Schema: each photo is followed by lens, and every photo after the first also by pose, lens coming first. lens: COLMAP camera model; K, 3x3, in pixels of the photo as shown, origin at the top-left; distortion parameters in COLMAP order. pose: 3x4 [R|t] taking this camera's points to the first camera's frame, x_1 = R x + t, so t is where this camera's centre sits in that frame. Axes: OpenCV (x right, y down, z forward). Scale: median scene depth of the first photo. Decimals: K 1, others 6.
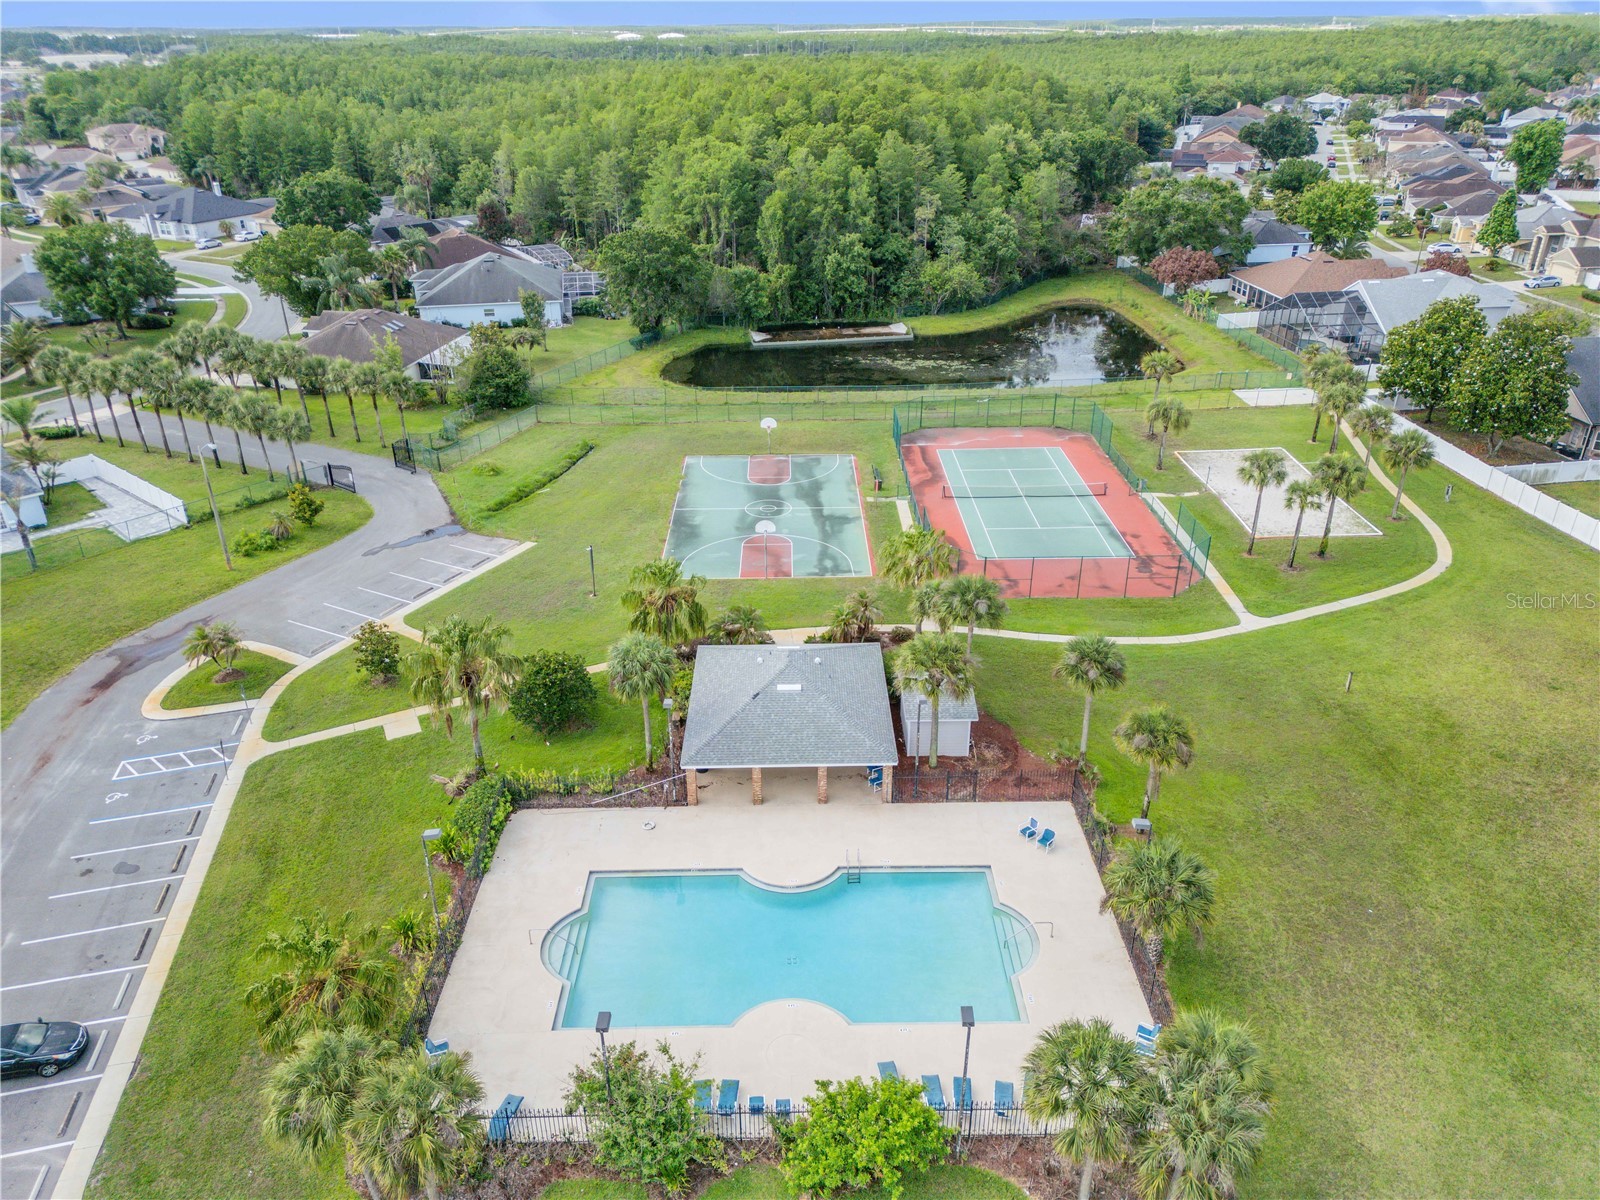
lens RADIAL K [[1108.9, 0, 795.0], [0, 1108.9, 646.2], [0, 0, 1]] dist [0.084443, -0.074322]
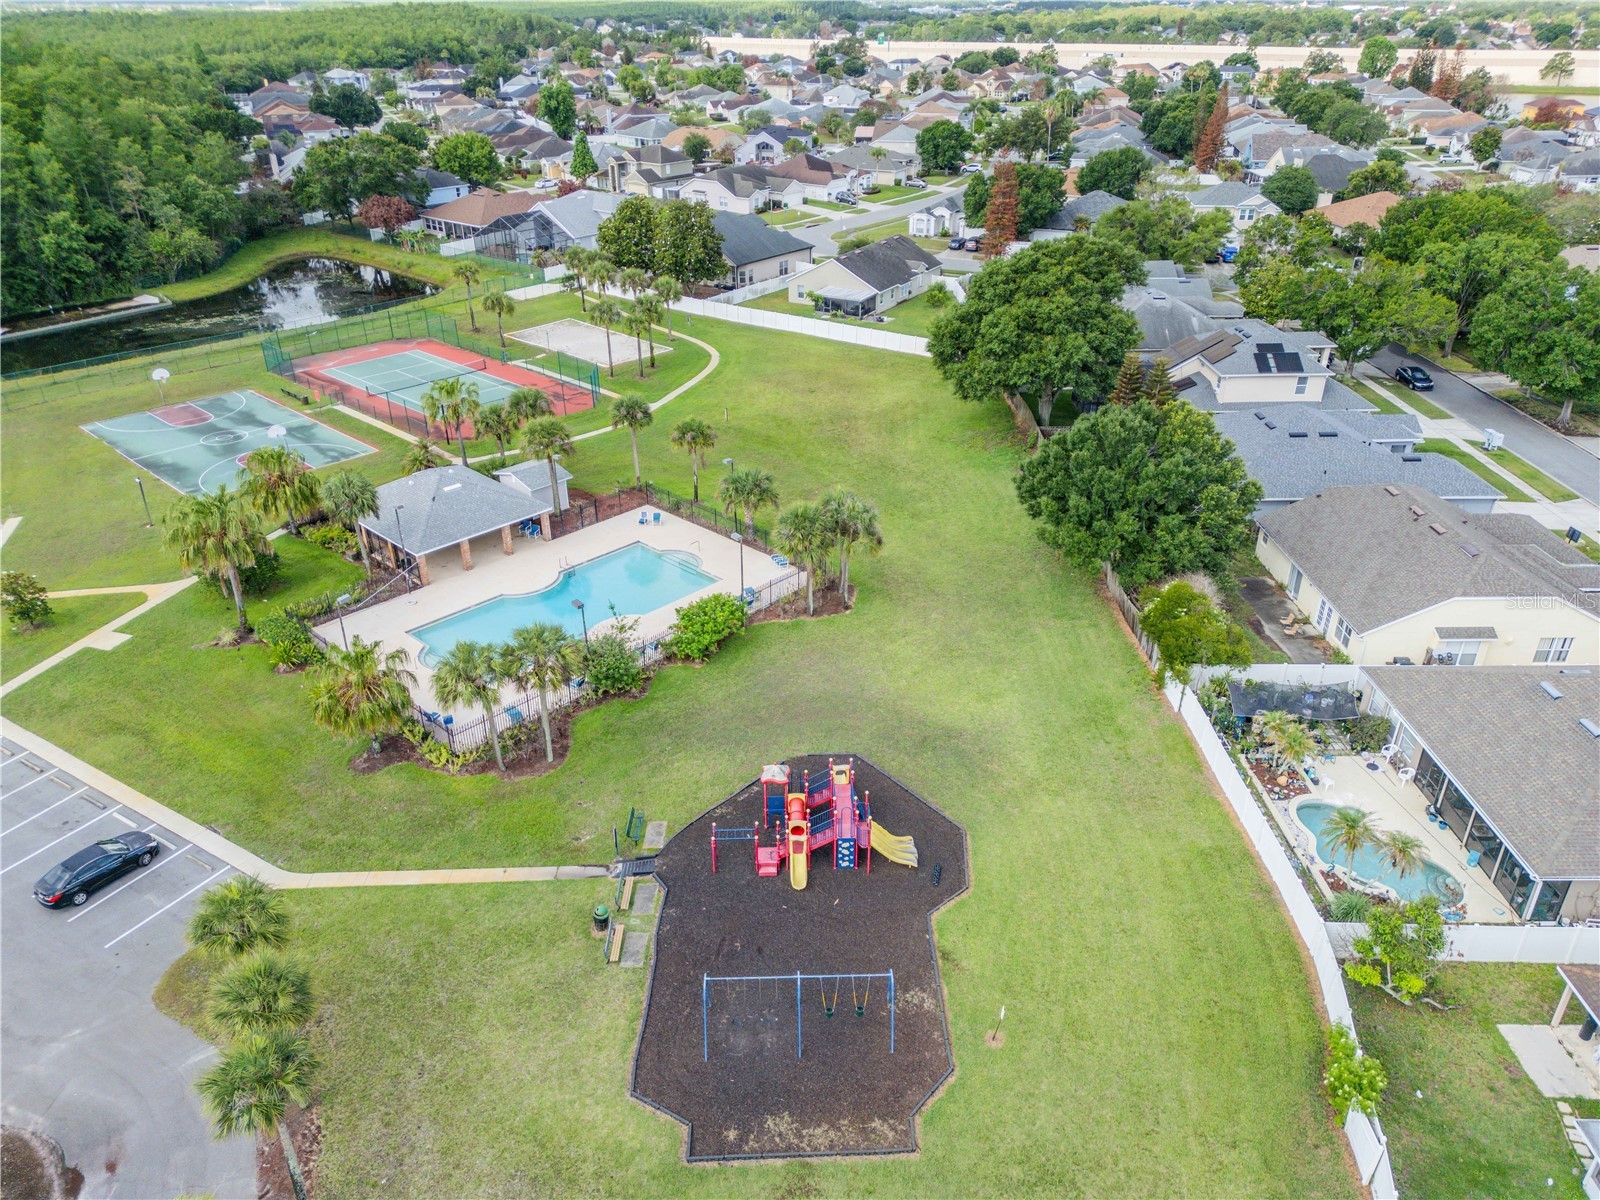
lens RADIAL K [[1108.9, 0, 795.0], [0, 1108.9, 646.2], [0, 0, 1]] dist [0.084443, -0.074322]
pose [[0.702257, -0.354643, 0.617303, -0.239685], [0.346700, 0.927687, 0.138547, 0.066539], [-0.621799, 0.116724, 0.774430, -0.119530]]
